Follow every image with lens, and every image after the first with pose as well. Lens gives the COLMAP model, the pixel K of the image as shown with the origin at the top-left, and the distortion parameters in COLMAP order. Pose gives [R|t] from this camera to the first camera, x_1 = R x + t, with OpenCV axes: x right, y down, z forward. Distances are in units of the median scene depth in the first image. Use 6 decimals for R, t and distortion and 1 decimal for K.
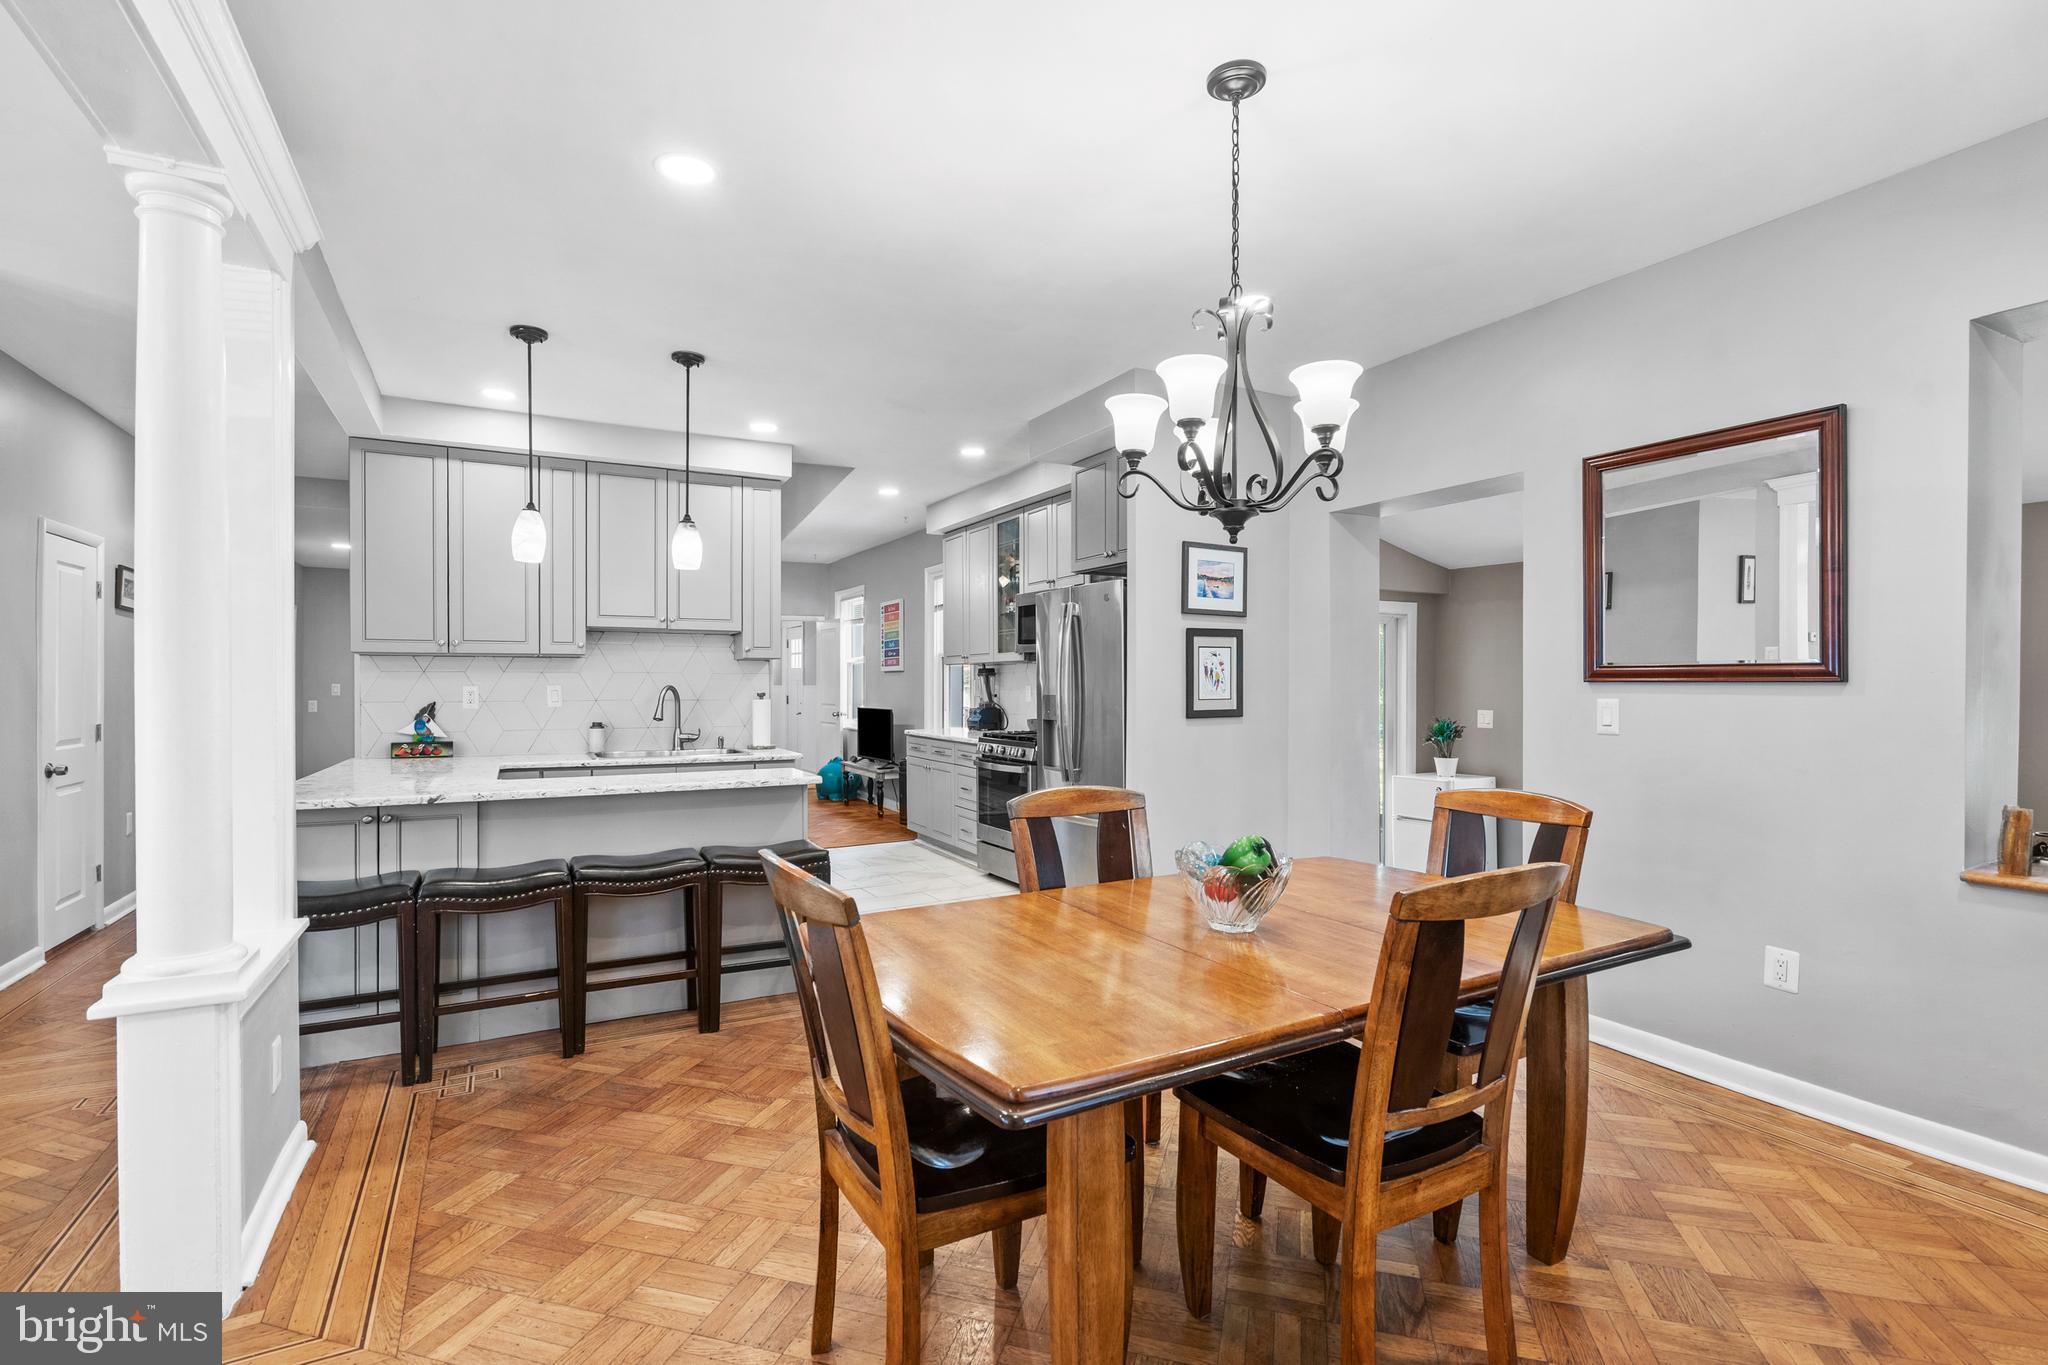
lens RADIAL K [[948.5, 0, 1022.5], [0, 948.5, 685.7], [0, 0, 1]] dist [-0.004002, -0.000125]
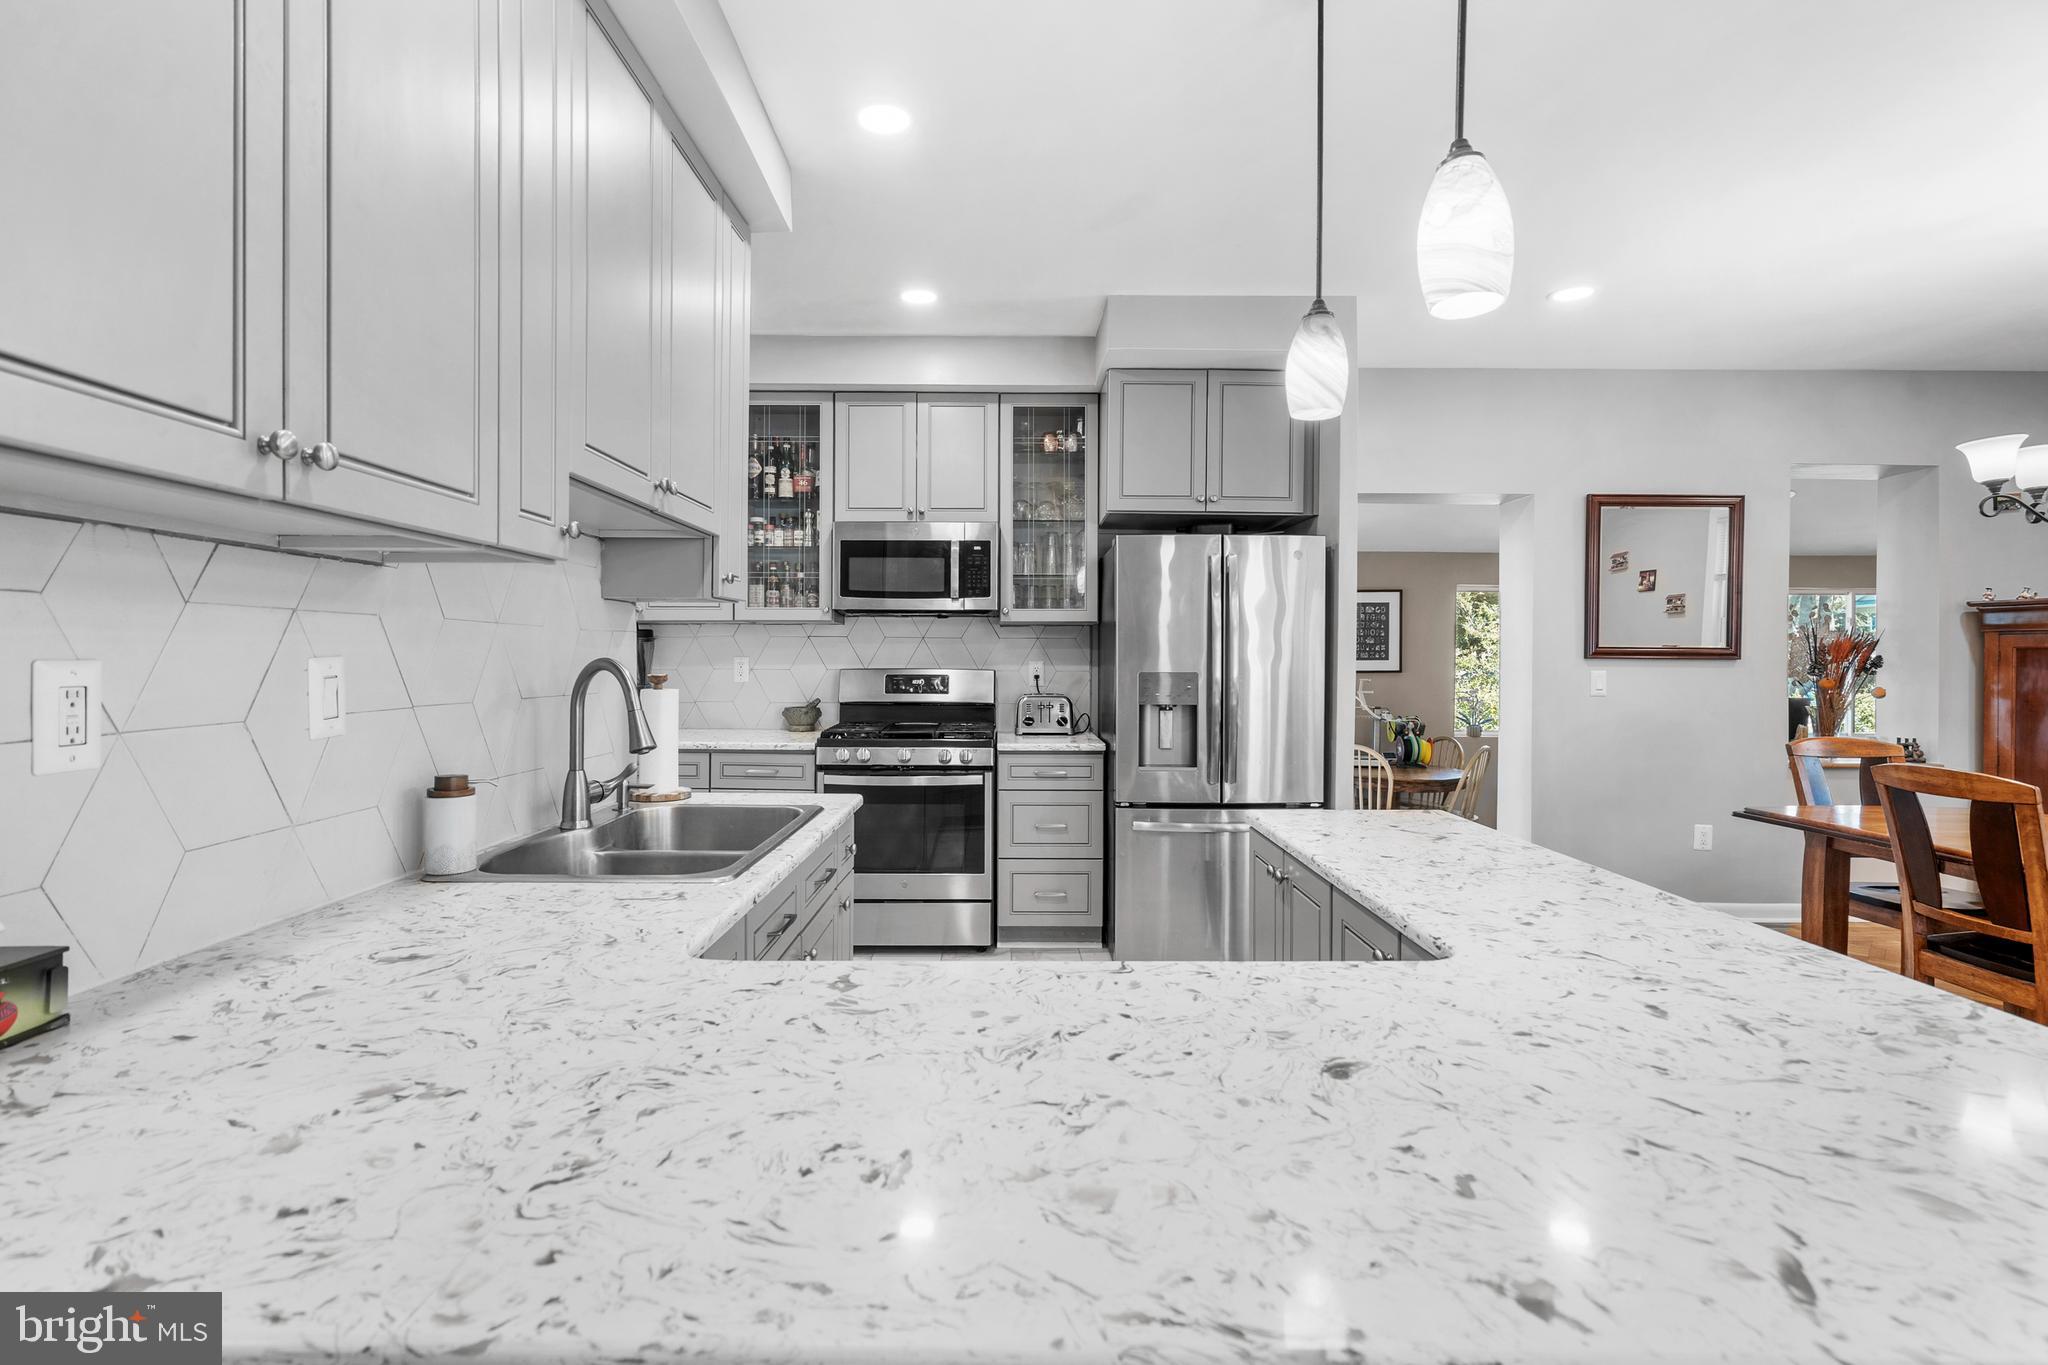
lens RADIAL K [[938.1, 0, 1022.4], [0, 938.1, 662.9], [0, 0, 1]] dist [-0.021129, 0.014898]
pose [[0.483511, -0.003036, 0.875333, -0.763063], [-0.003625, 0.999978, 0.005471, -0.001510], [-0.875331, -0.005818, 0.483490, 0.828694]]
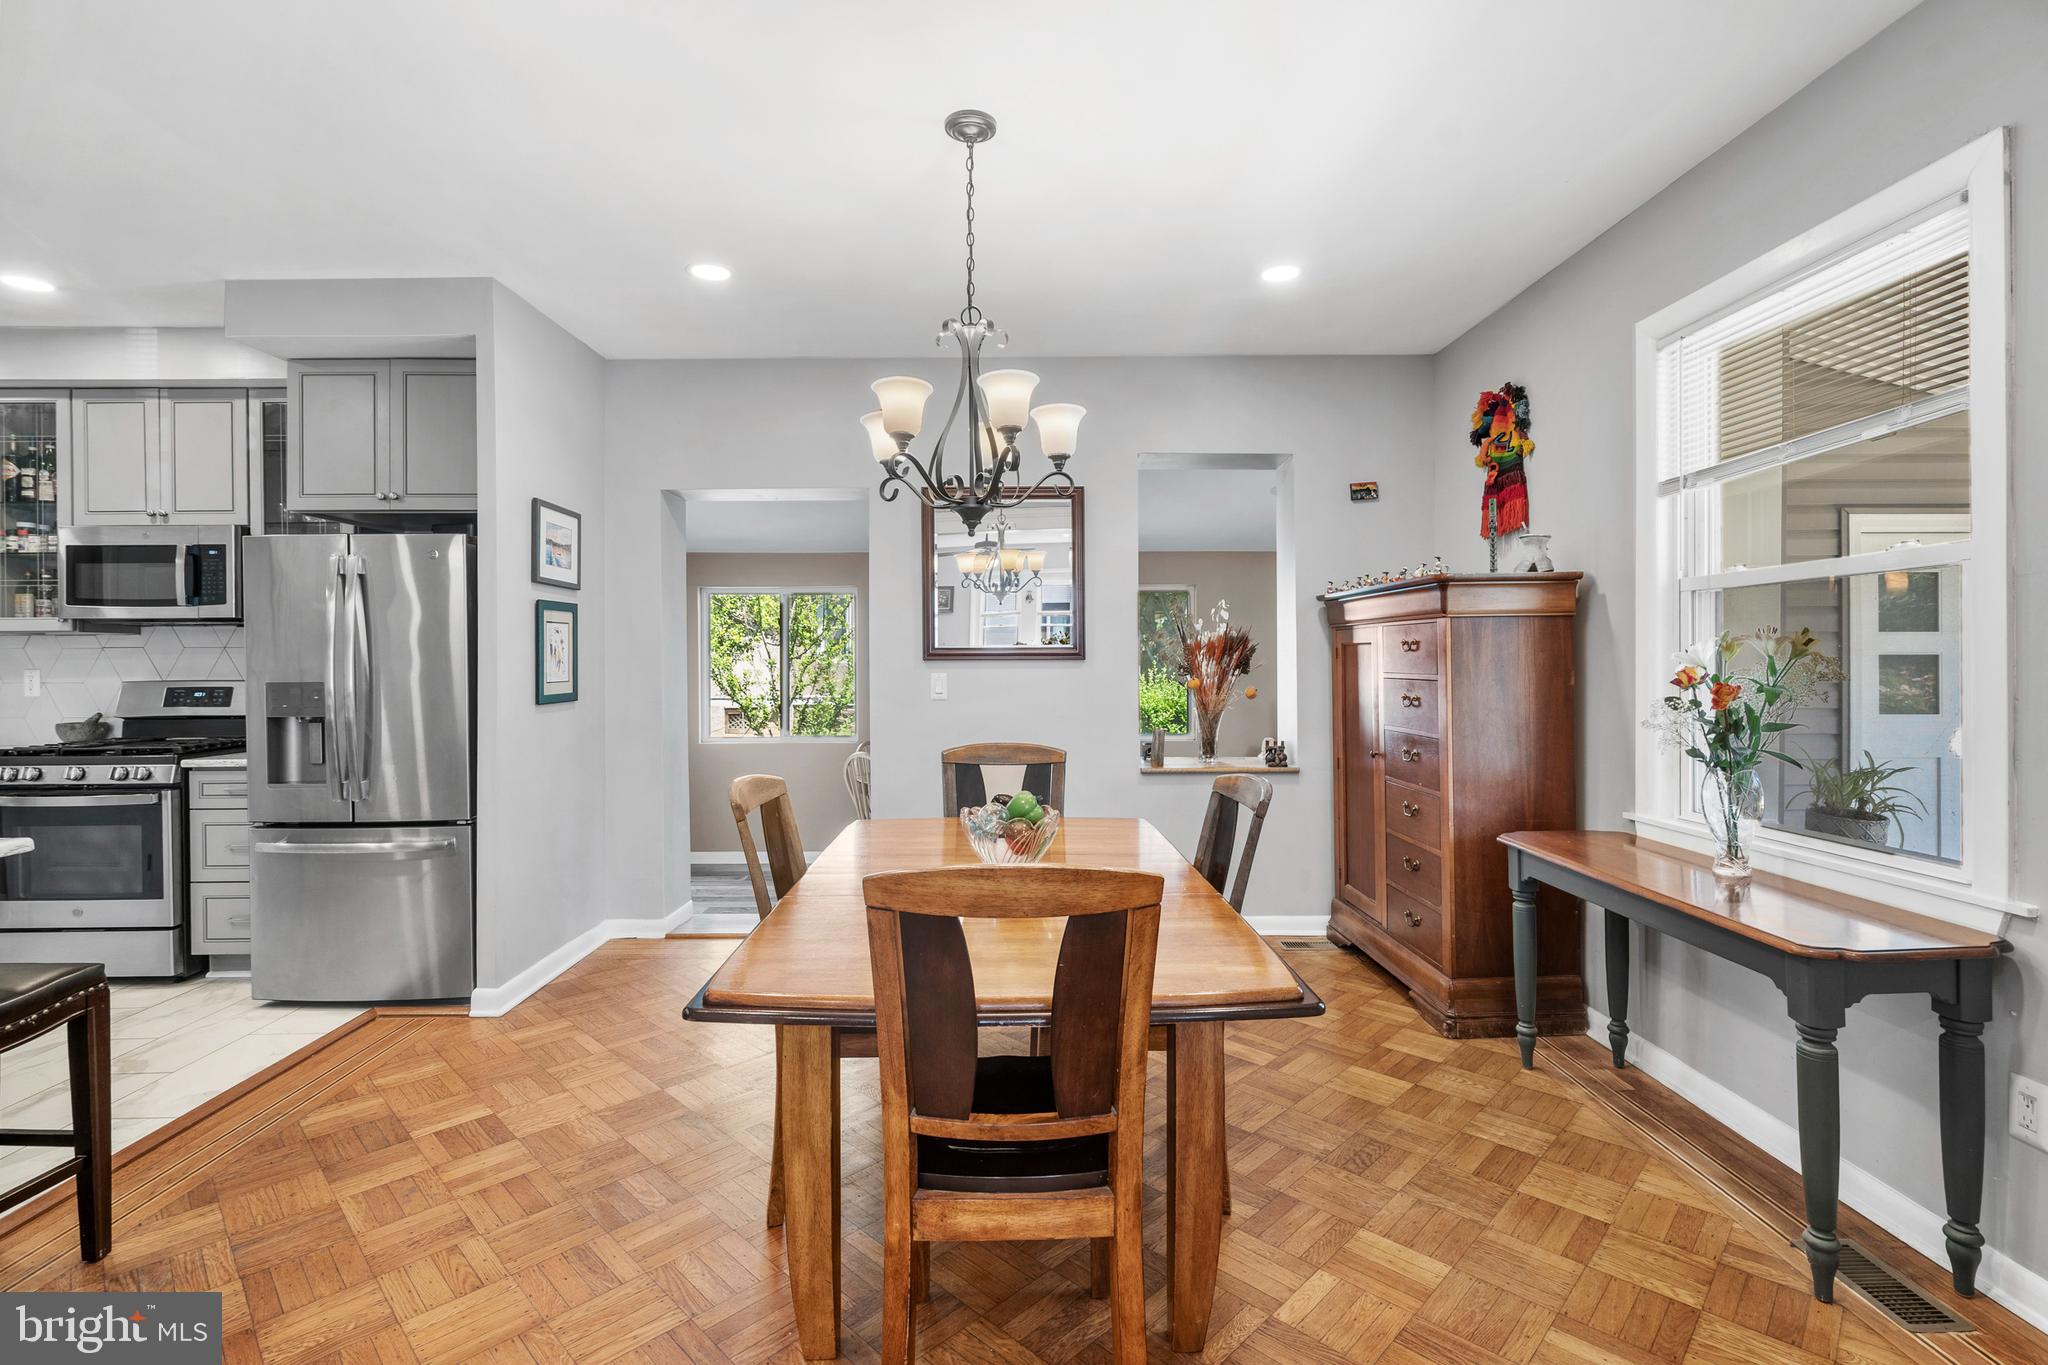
lens RADIAL K [[948.0, 0, 1018.9], [0, 948.0, 662.4], [0, 0, 1]] dist [0.004254, 0.000589]
pose [[0.488229, -0.004625, 0.872703, -0.364774], [0.009203, 0.999958, 0.000151, -0.000111], [-0.872667, 0.007958, 0.488251, 0.200554]]
